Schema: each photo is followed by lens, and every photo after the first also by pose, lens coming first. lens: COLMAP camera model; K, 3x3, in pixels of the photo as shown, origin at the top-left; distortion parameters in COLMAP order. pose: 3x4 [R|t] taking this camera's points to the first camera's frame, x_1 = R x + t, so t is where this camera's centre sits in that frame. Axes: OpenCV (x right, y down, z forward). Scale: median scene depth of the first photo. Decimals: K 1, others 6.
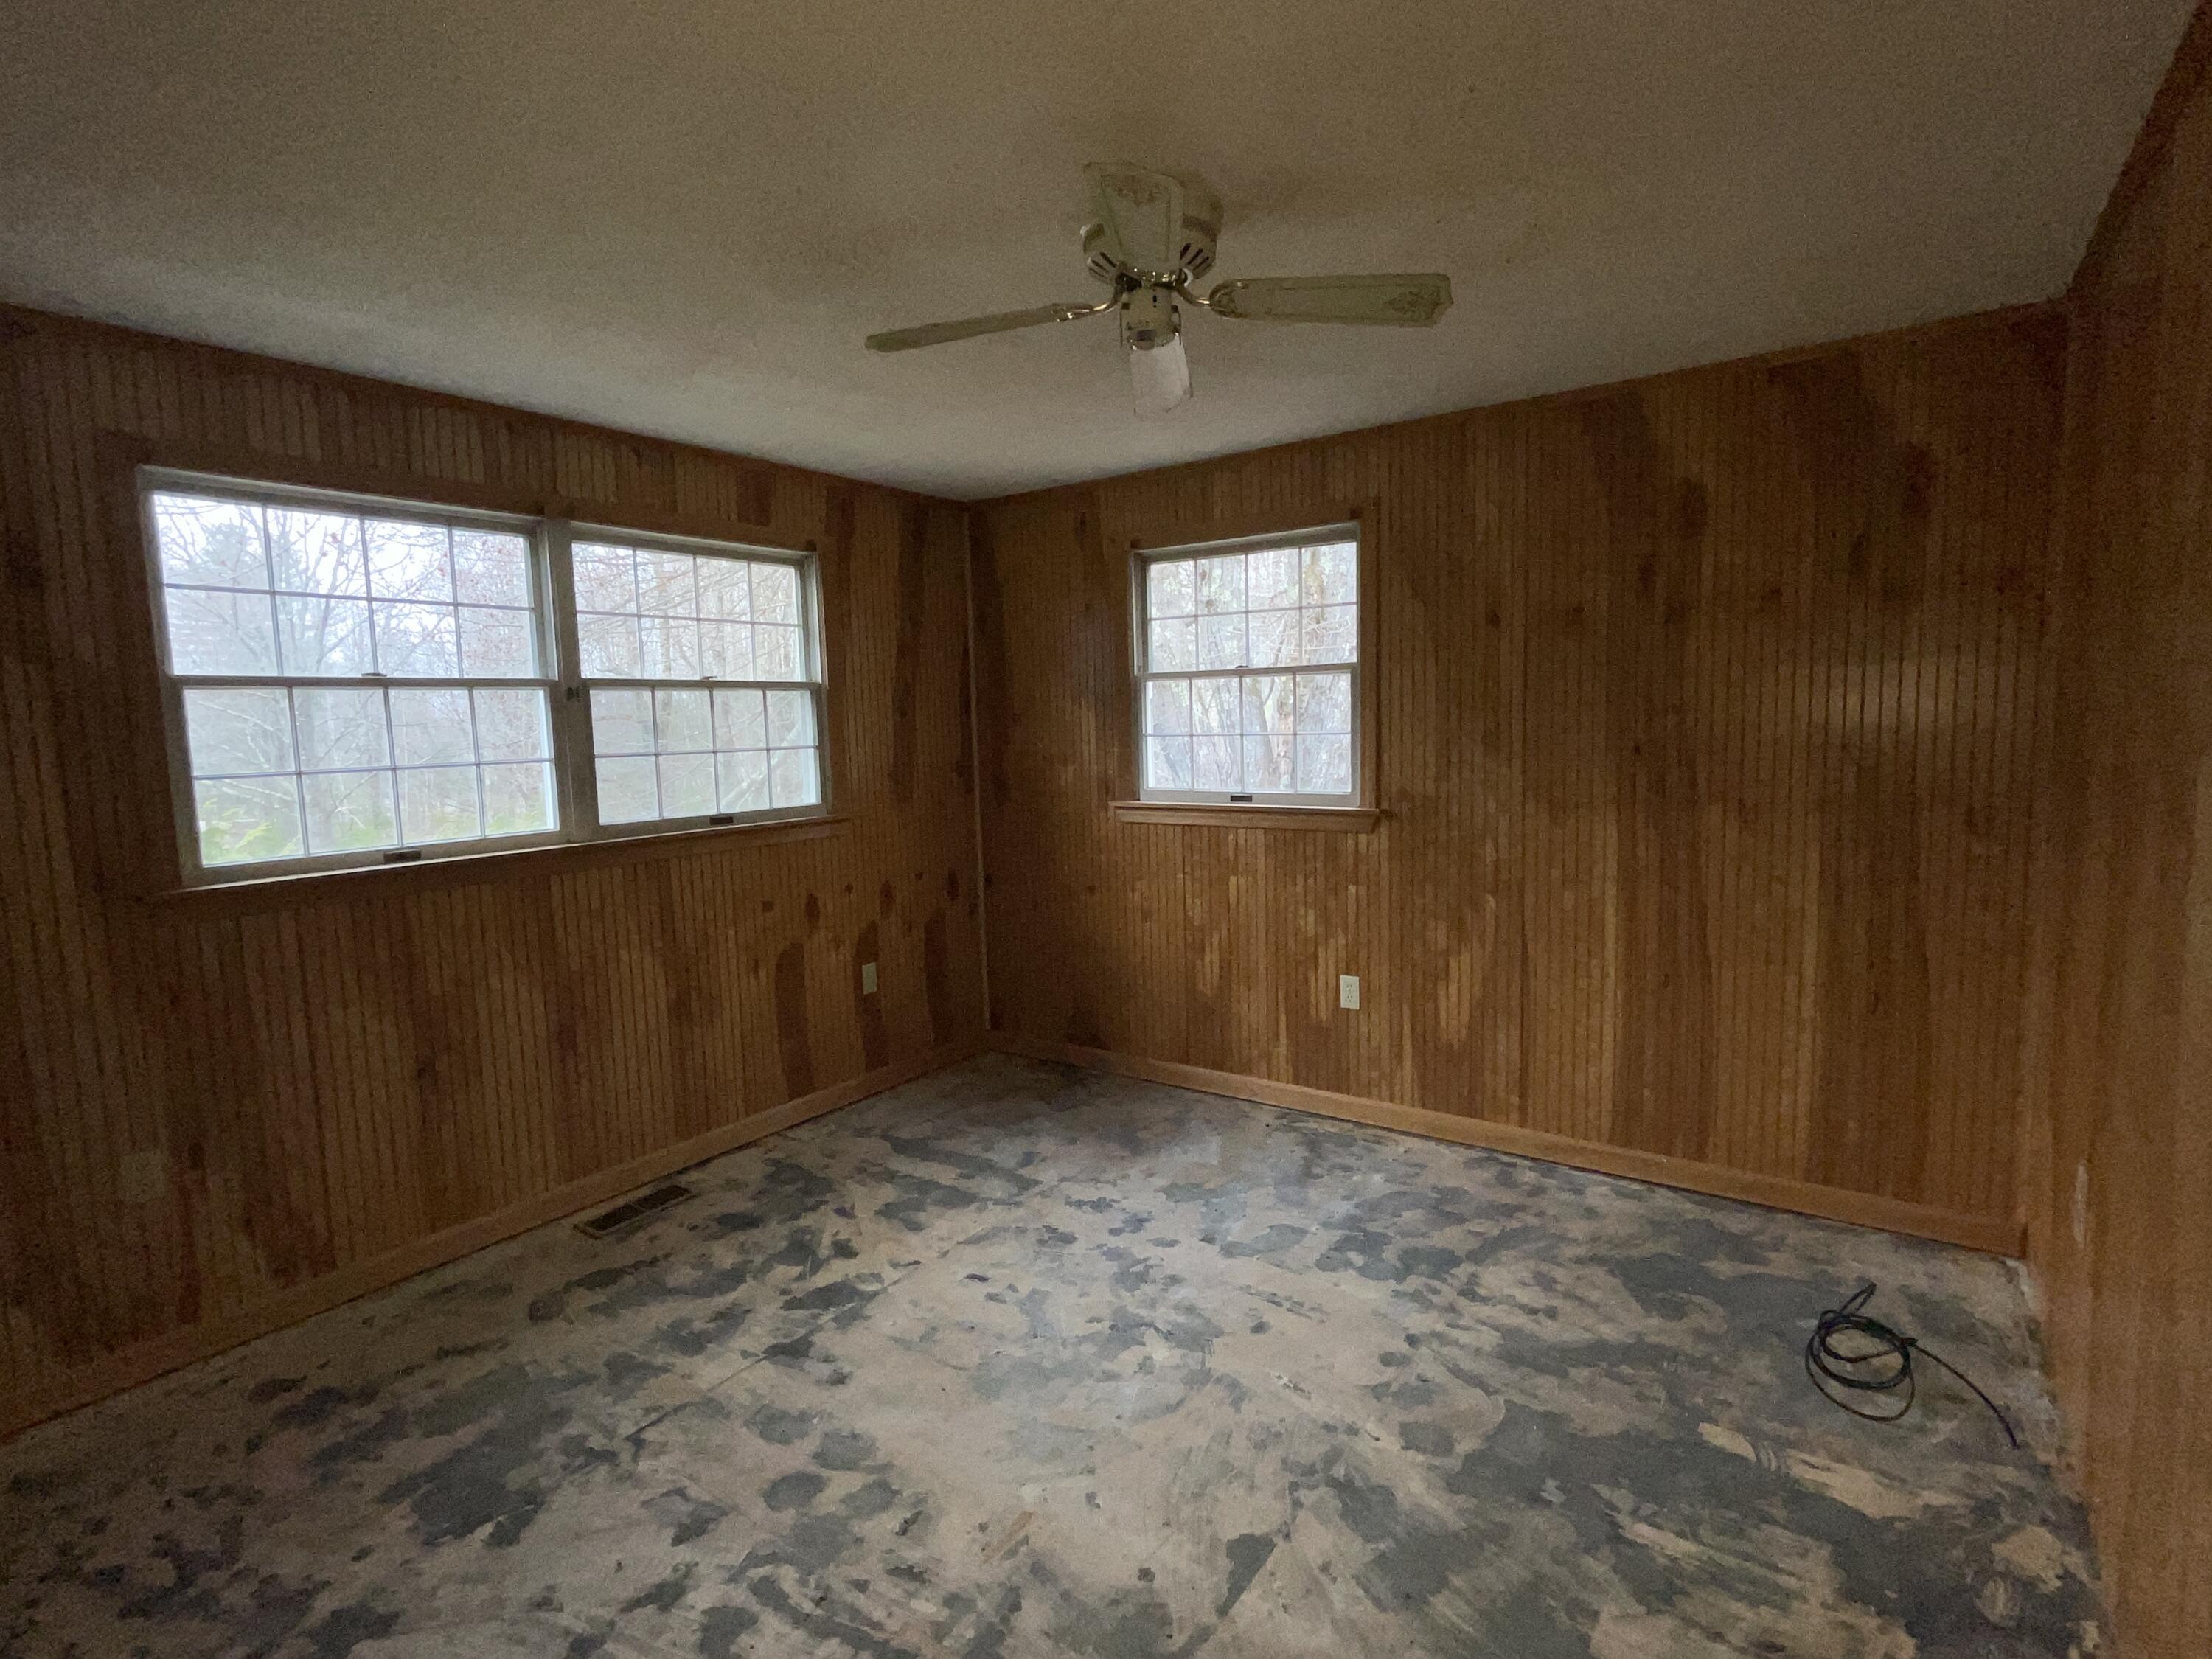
lens RADIAL K [[1101.9, 0, 1103.2], [0, 1101.9, 829.3], [0, 0, 1]] dist [0.005348, -0.002258]
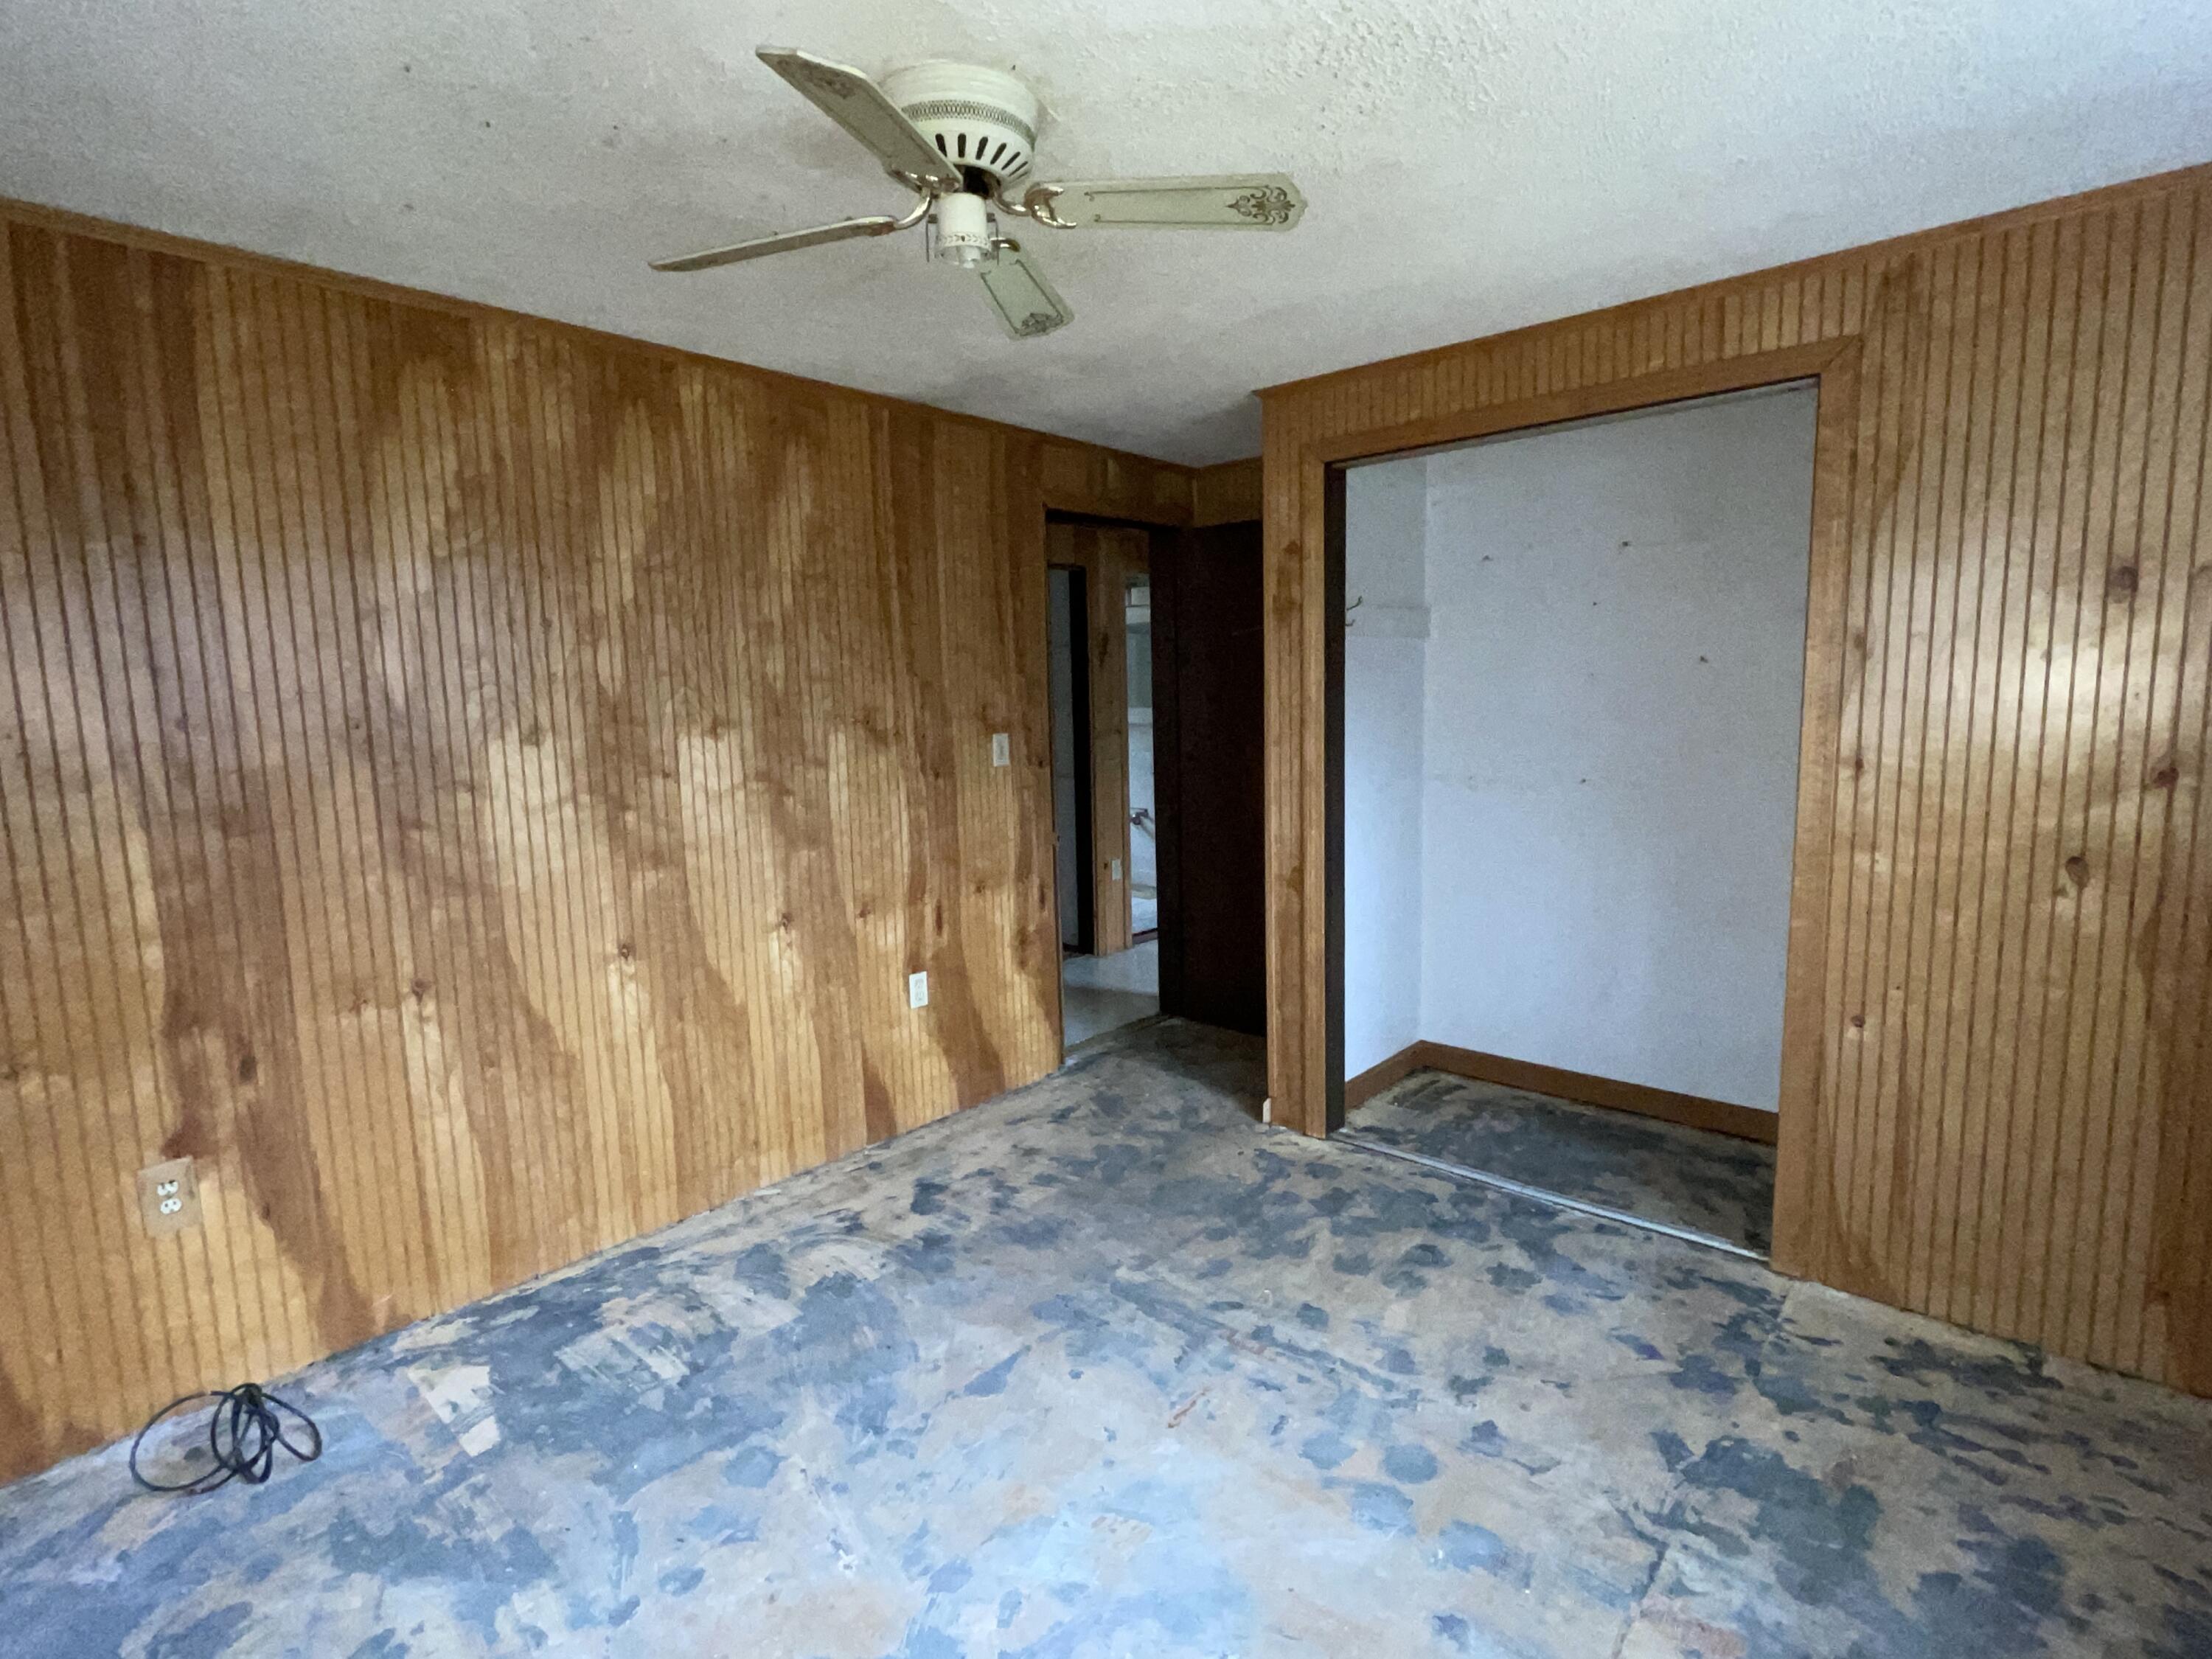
lens RADIAL K [[1101.9, 0, 1107.5], [0, 1101.9, 830.5], [0, 0, 1]] dist [0.005348, -0.002258]
pose [[-0.993443, 0.036874, 0.108217, -0.141898], [0.060244, 0.973321, 0.221396, -0.185140], [-0.097166, 0.226464, -0.969161, 1.882612]]
